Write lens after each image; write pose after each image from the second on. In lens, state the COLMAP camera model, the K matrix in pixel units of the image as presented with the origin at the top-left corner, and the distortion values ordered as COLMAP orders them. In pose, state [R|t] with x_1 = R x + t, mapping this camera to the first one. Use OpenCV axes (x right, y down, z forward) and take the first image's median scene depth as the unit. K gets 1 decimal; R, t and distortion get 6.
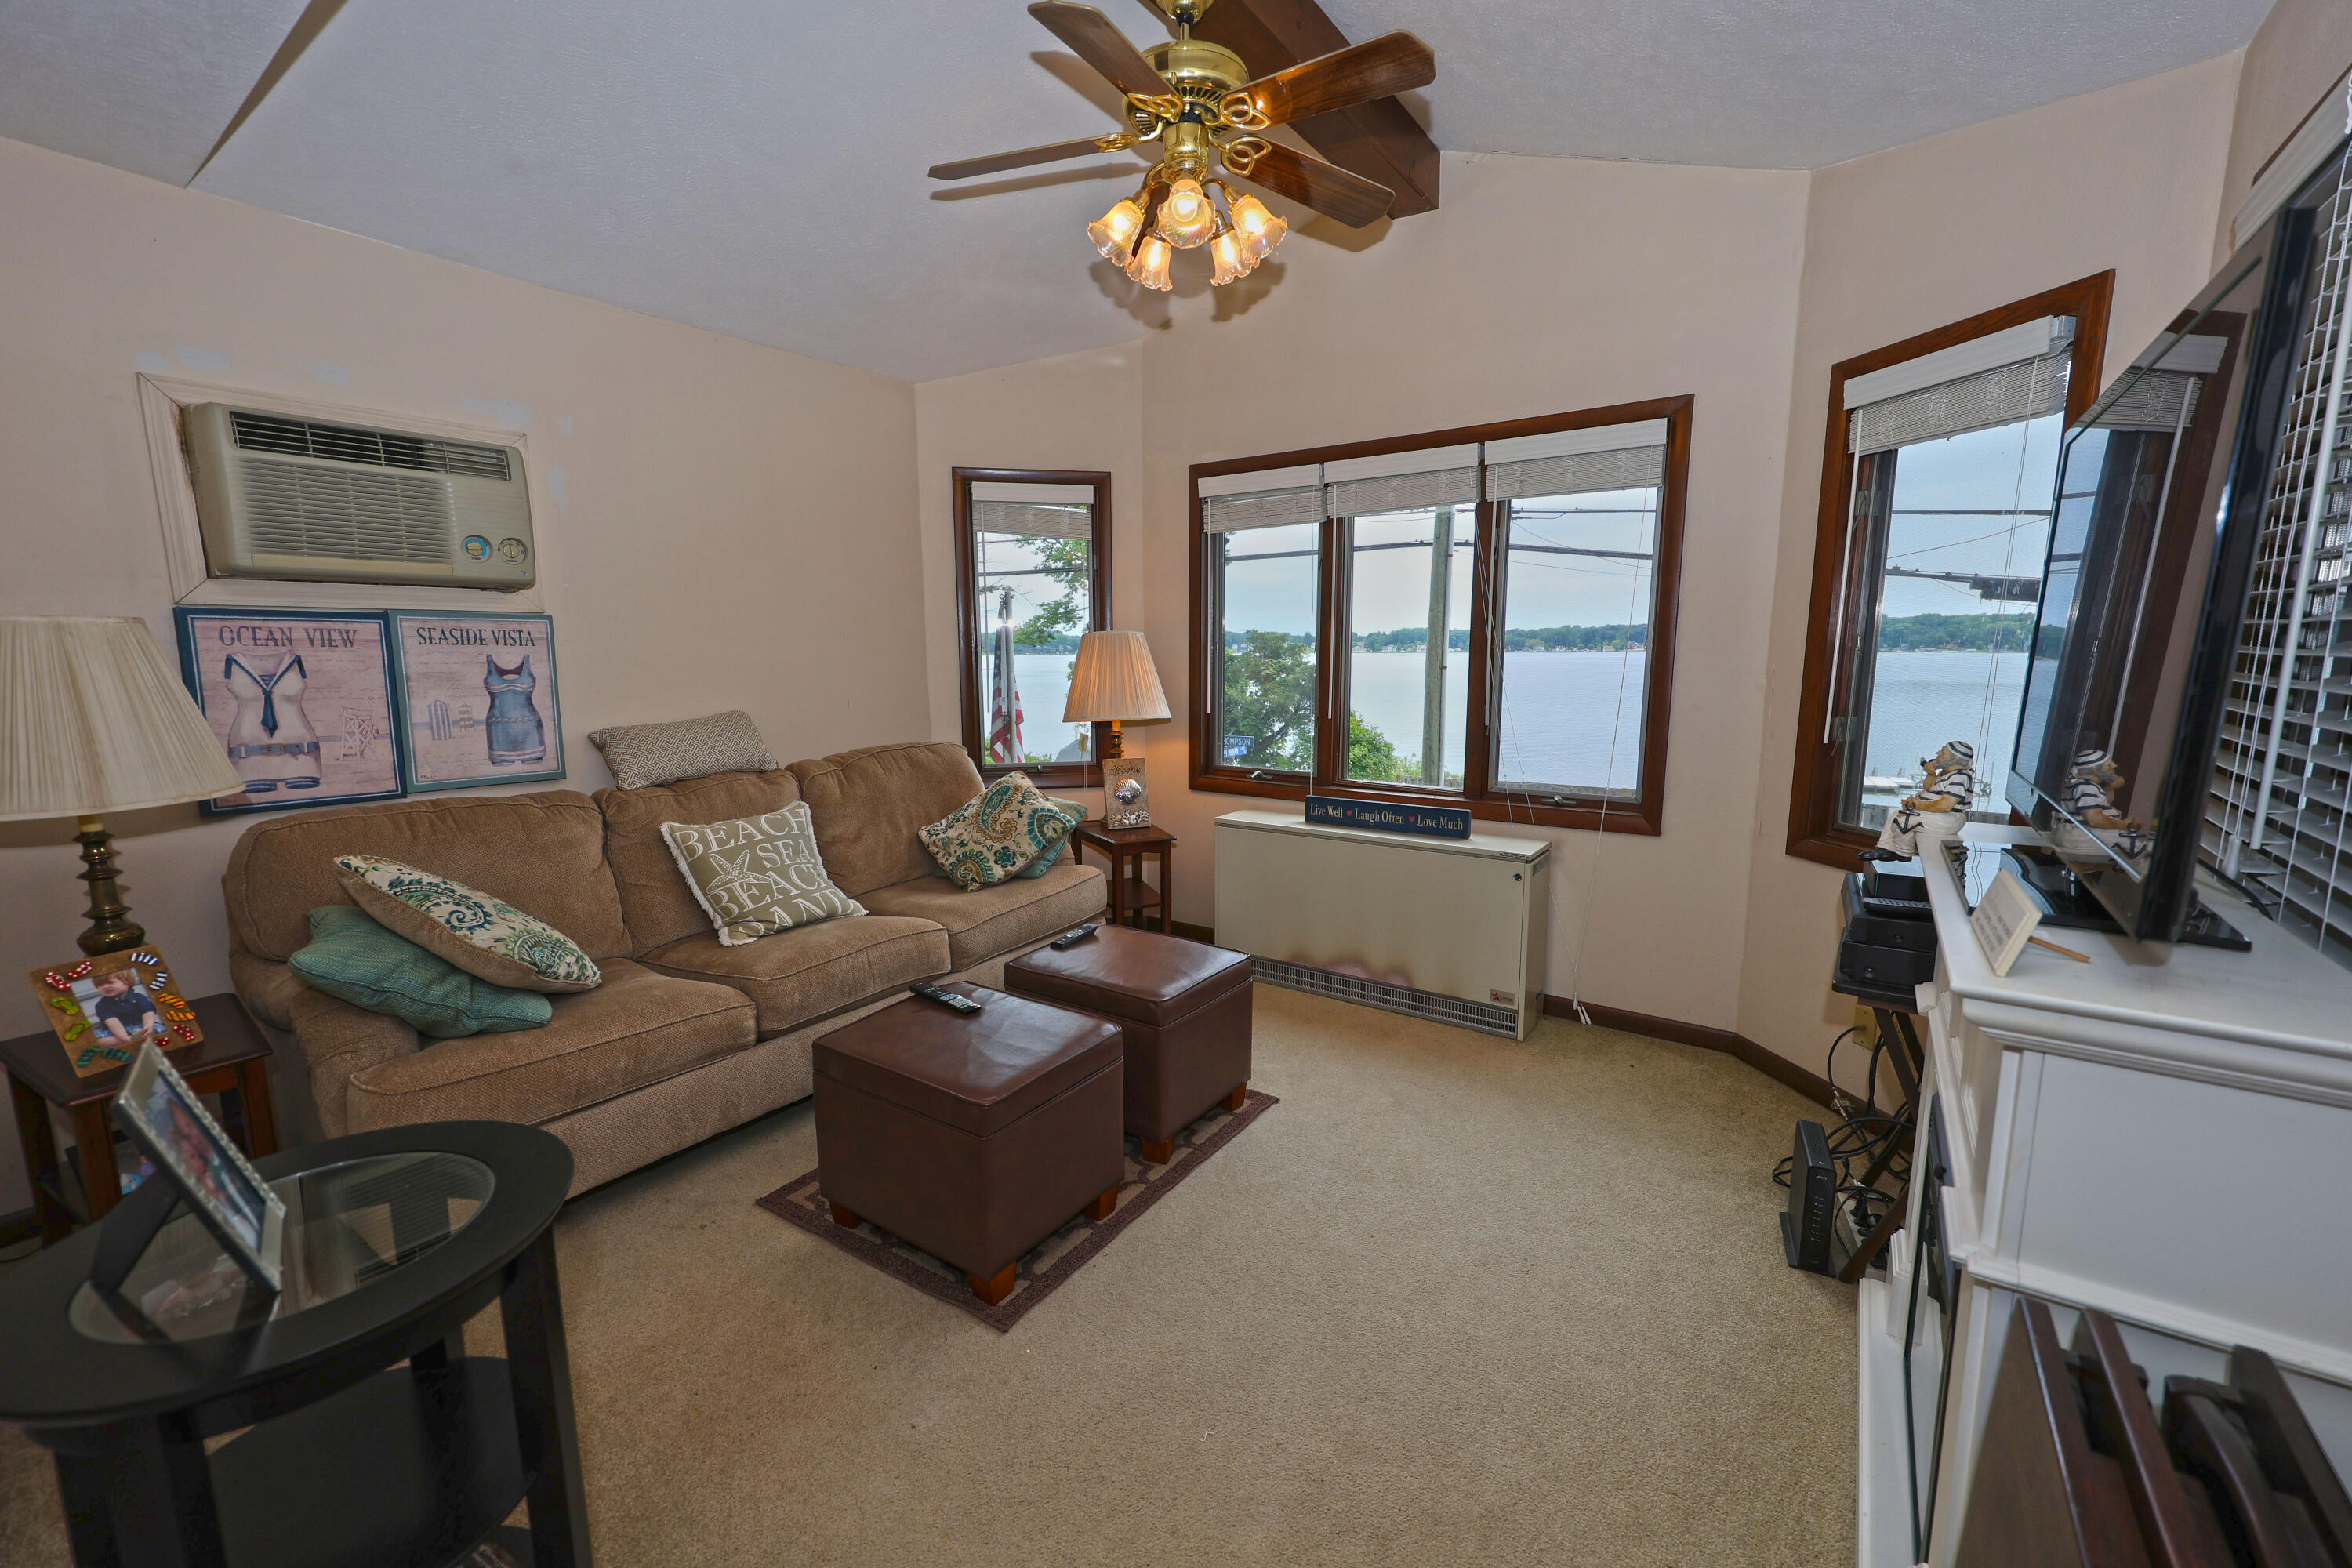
lens RADIAL K [[942.1, 0, 1184.2], [0, 942.1, 792.8], [0, 0, 1]] dist [-0.000454, -0.000174]
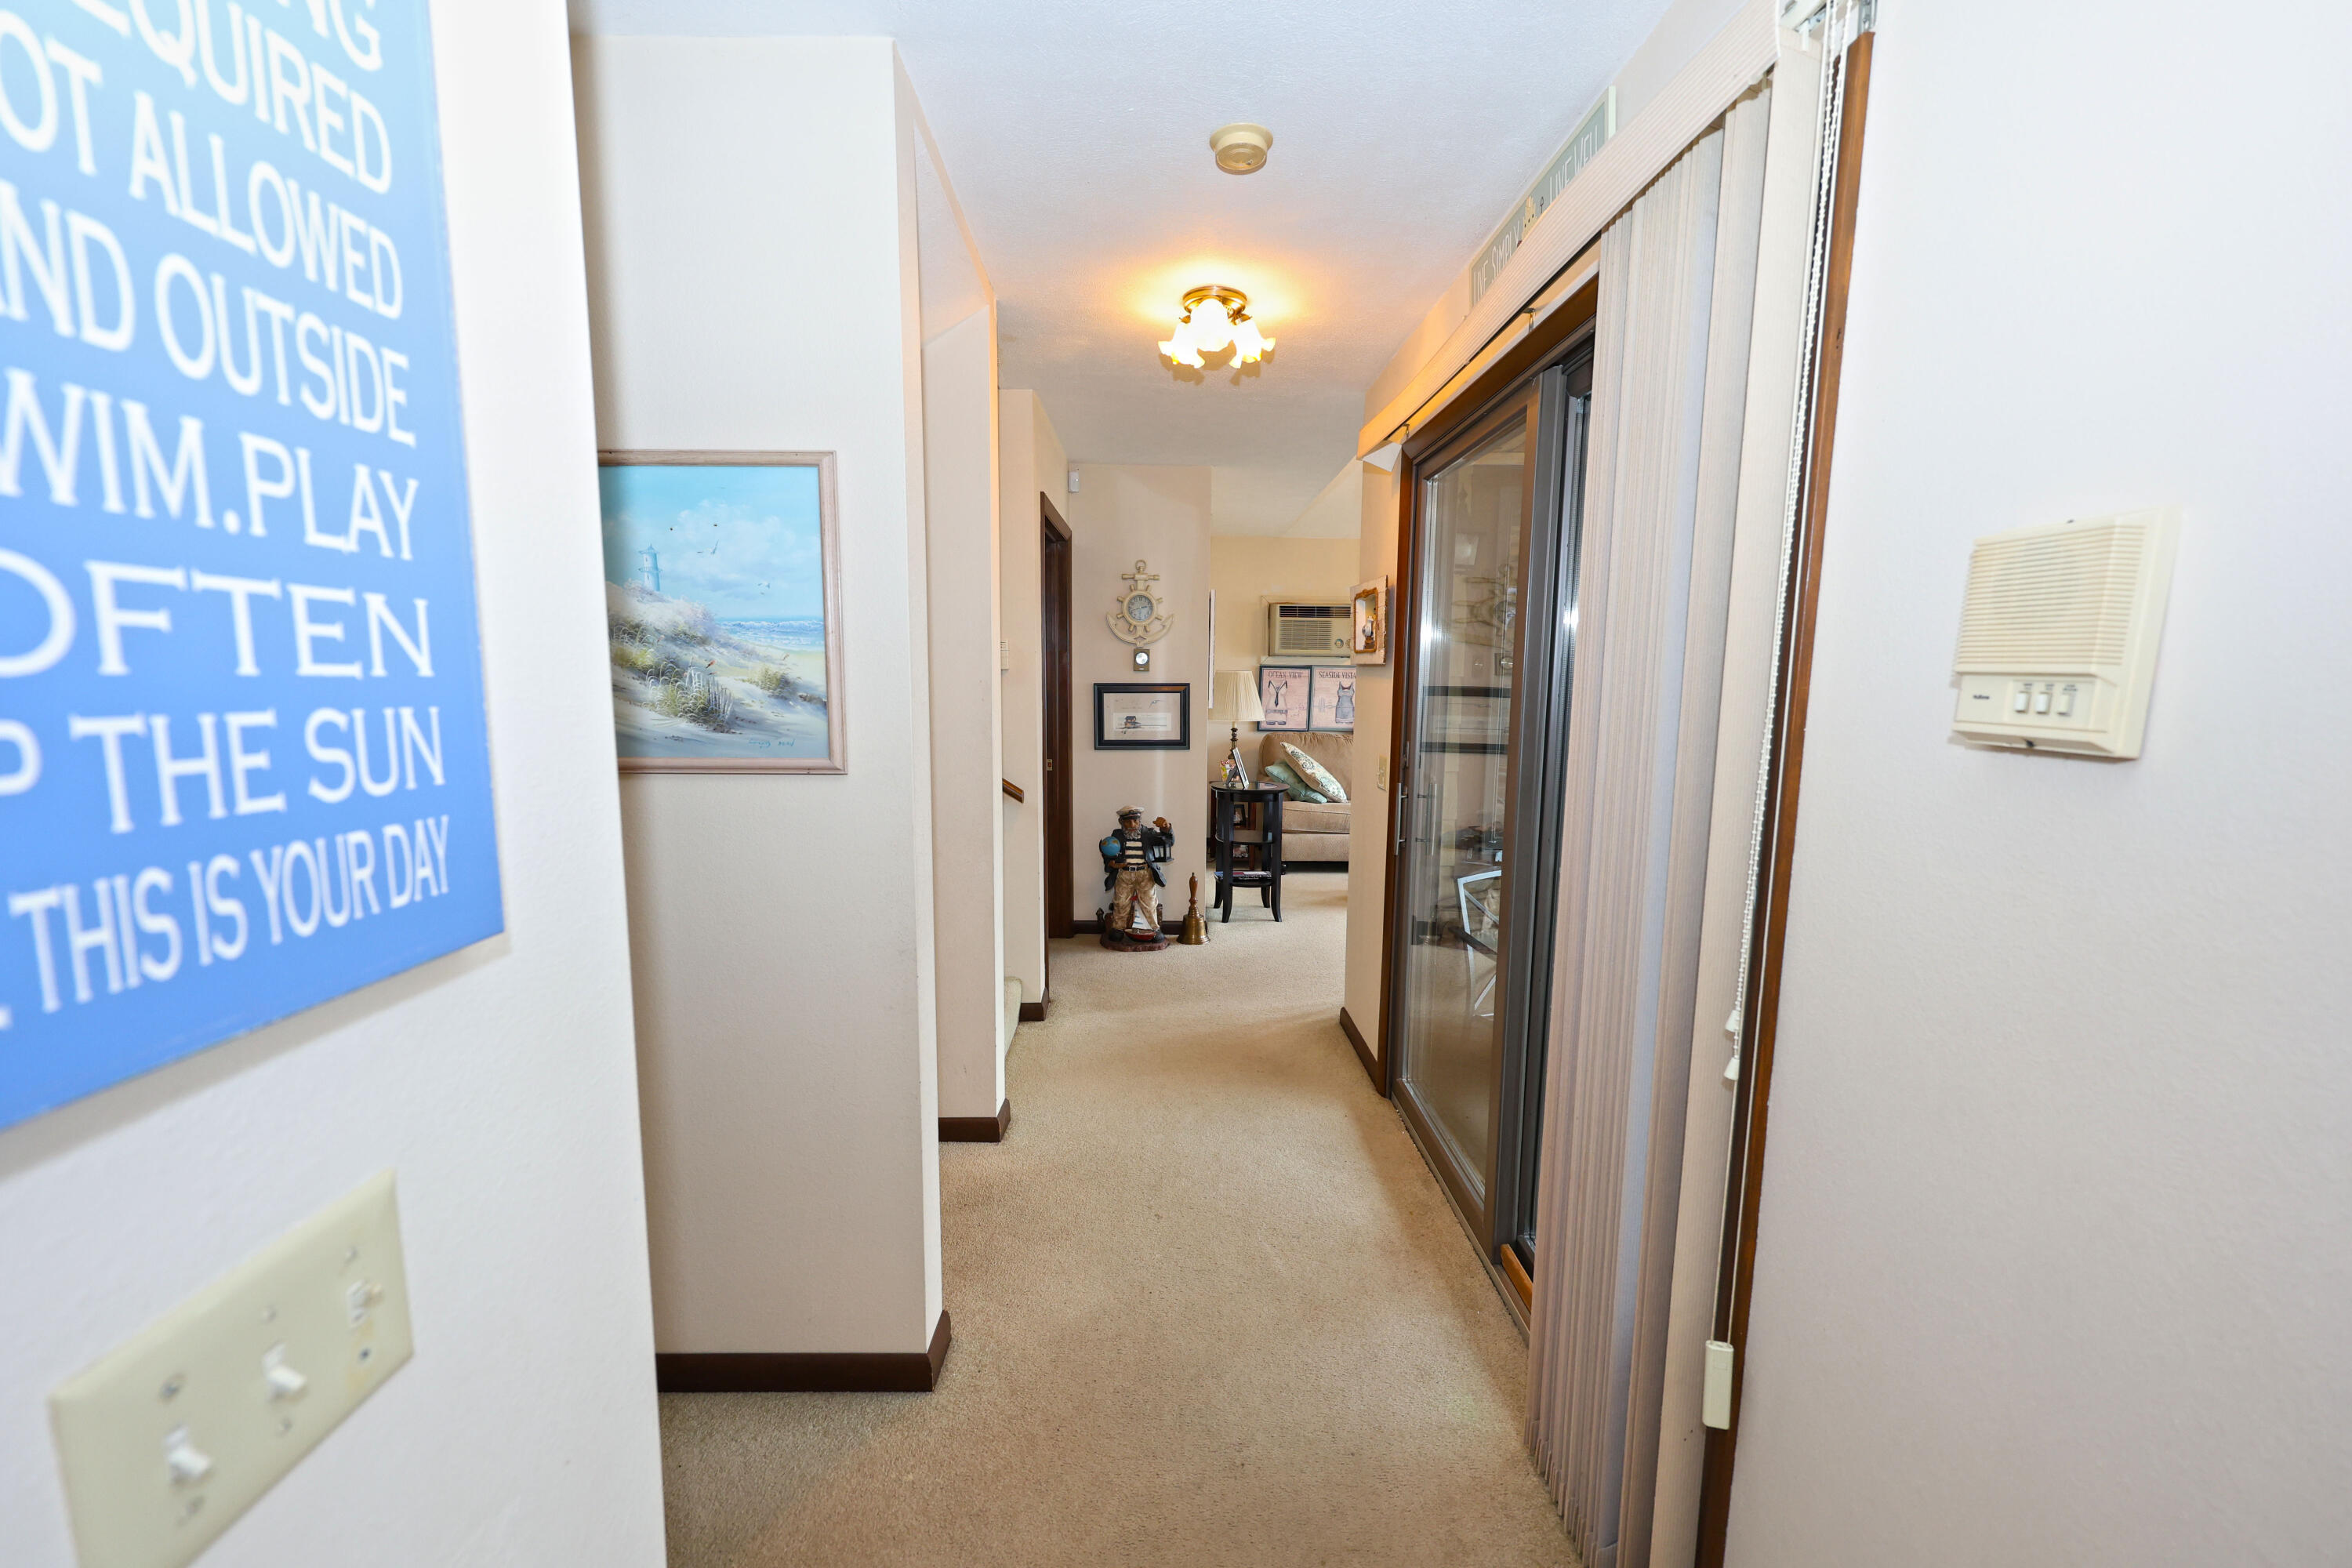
lens RADIAL K [[942.1, 0, 1184.2], [0, 942.1, 792.8], [0, 0, 1]] dist [-0.000454, -0.000174]
pose [[0.610953, 0.112483, -0.783635, 1.254320], [-0.137200, 0.989920, 0.035126, 0.146458], [0.779687, 0.086054, 0.620228, -1.086925]]
